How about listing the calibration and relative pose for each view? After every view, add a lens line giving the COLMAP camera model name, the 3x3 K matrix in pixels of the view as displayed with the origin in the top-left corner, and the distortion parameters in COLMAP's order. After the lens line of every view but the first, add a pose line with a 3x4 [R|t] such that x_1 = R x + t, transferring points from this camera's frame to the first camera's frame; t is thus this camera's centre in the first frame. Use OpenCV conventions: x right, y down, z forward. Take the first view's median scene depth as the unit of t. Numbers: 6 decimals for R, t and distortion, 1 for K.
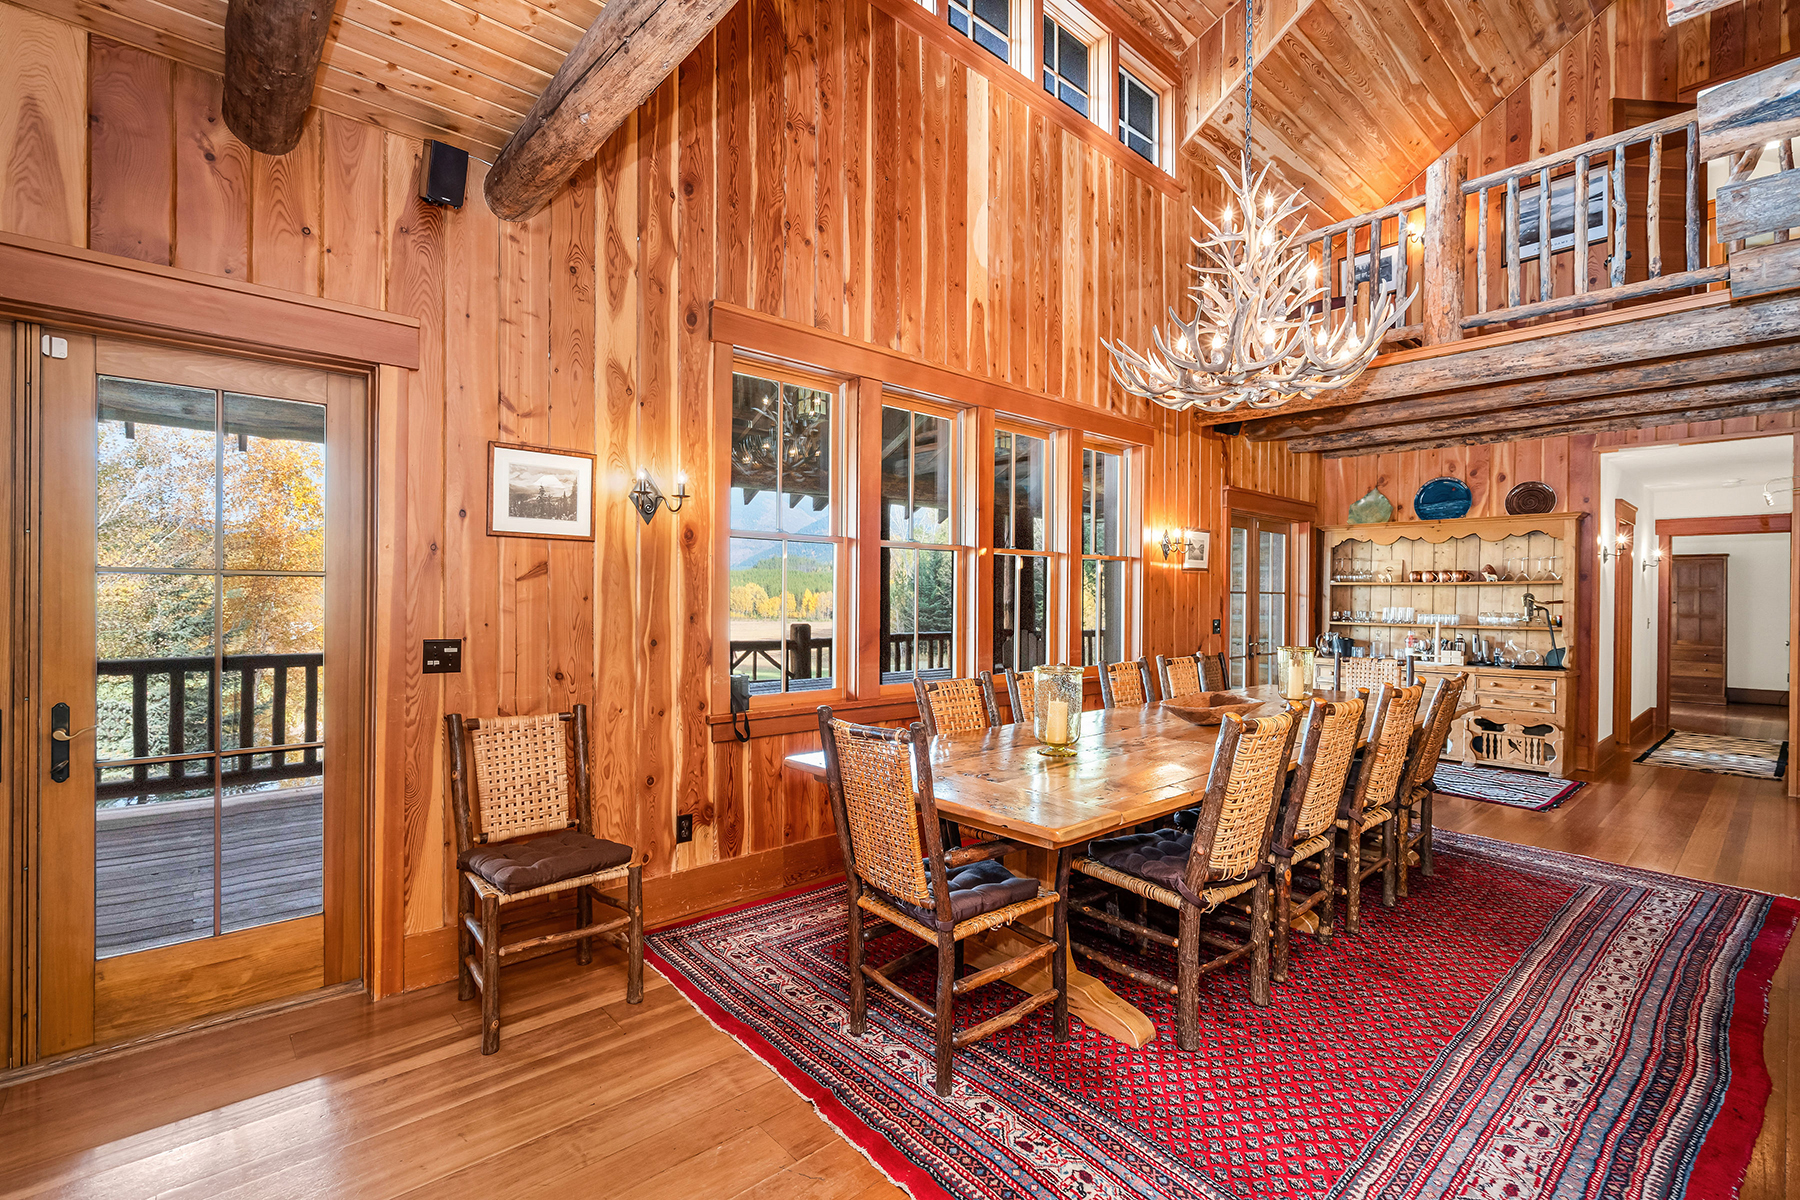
lens RADIAL K [[855.7, 0, 905.7], [0, 855.7, 590.7], [0, 0, 1]] dist [-0.002536, 0.000583]
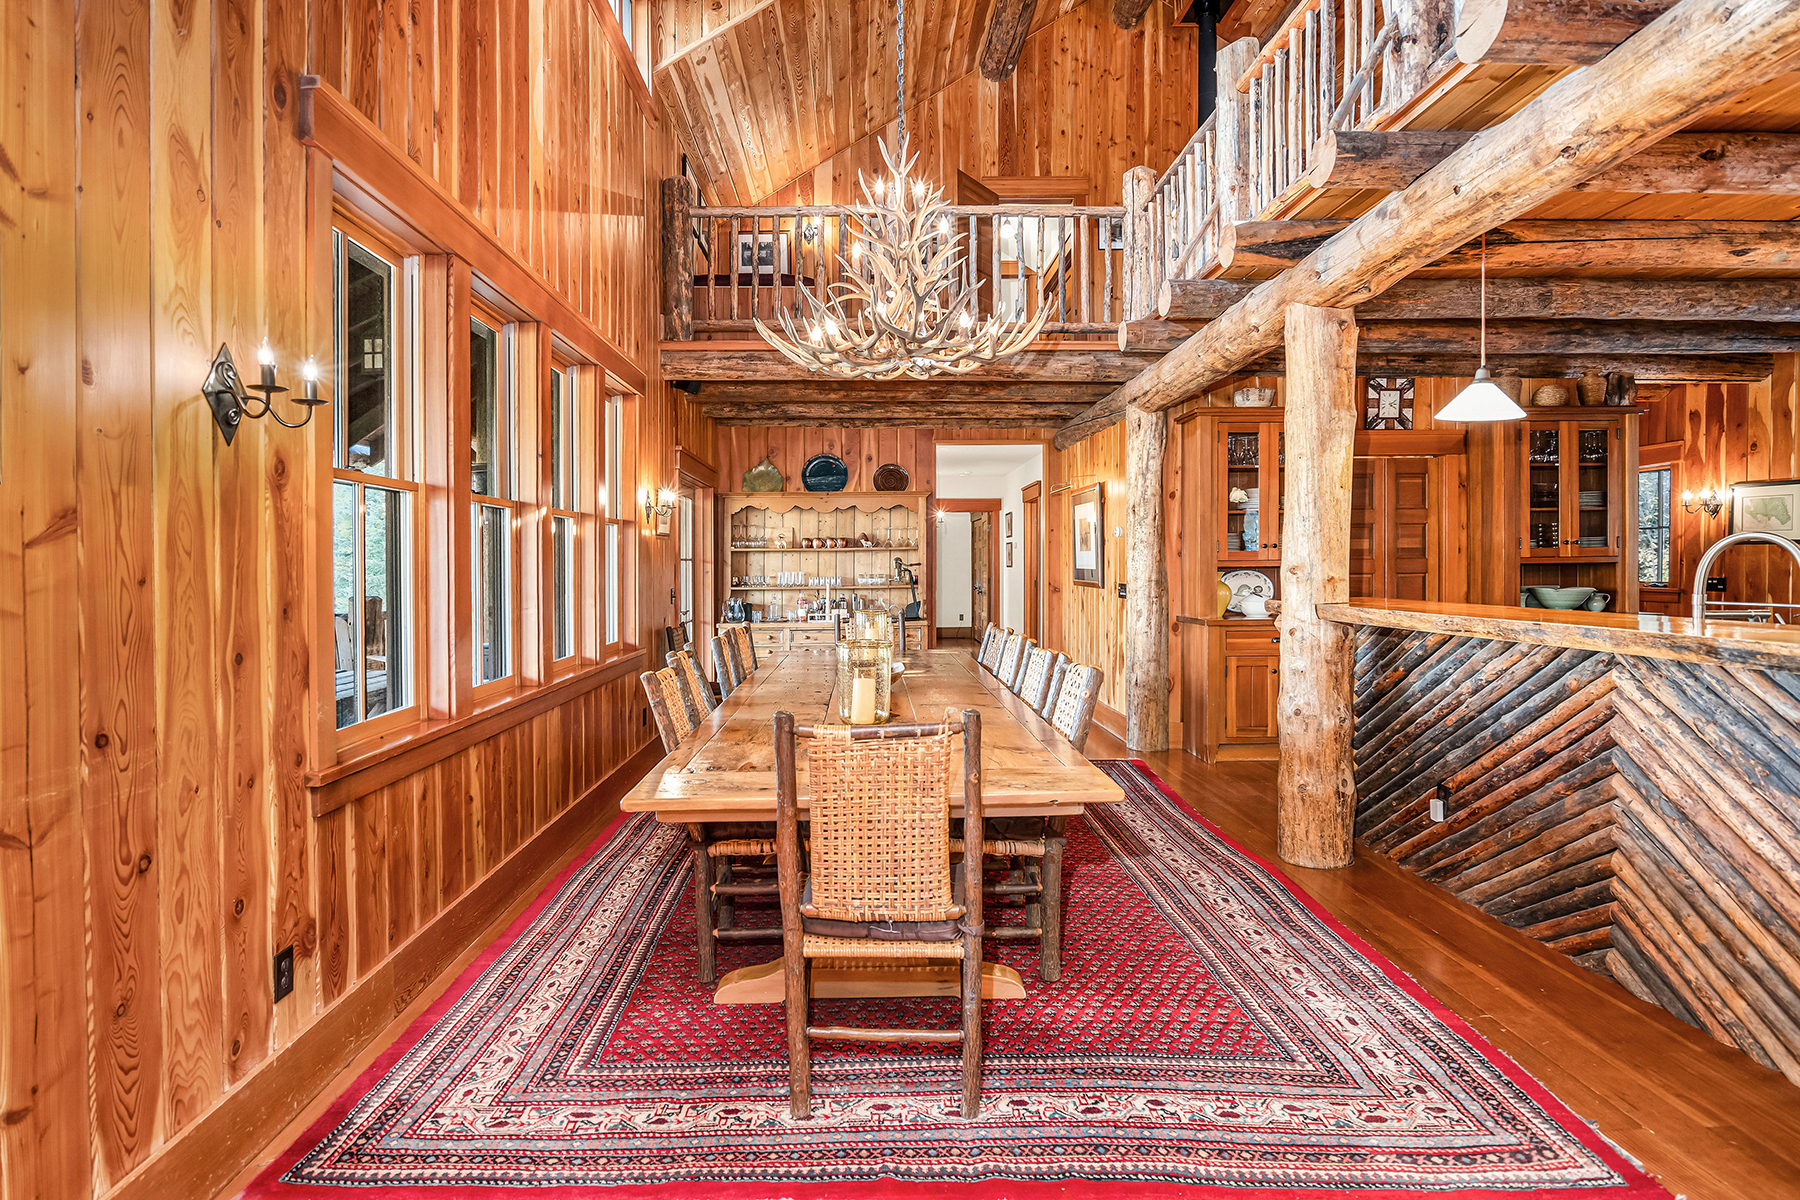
lens RADIAL K [[927.3, 0, 933.7], [0, 927.3, 566.5], [0, 0, 1]] dist [-0.020237, 0.007632]
pose [[0.630025, -0.016675, 0.776396, -0.384035], [0.009556, 0.999860, 0.013720, -0.002301], [-0.776516, -0.001224, 0.630096, 0.221432]]
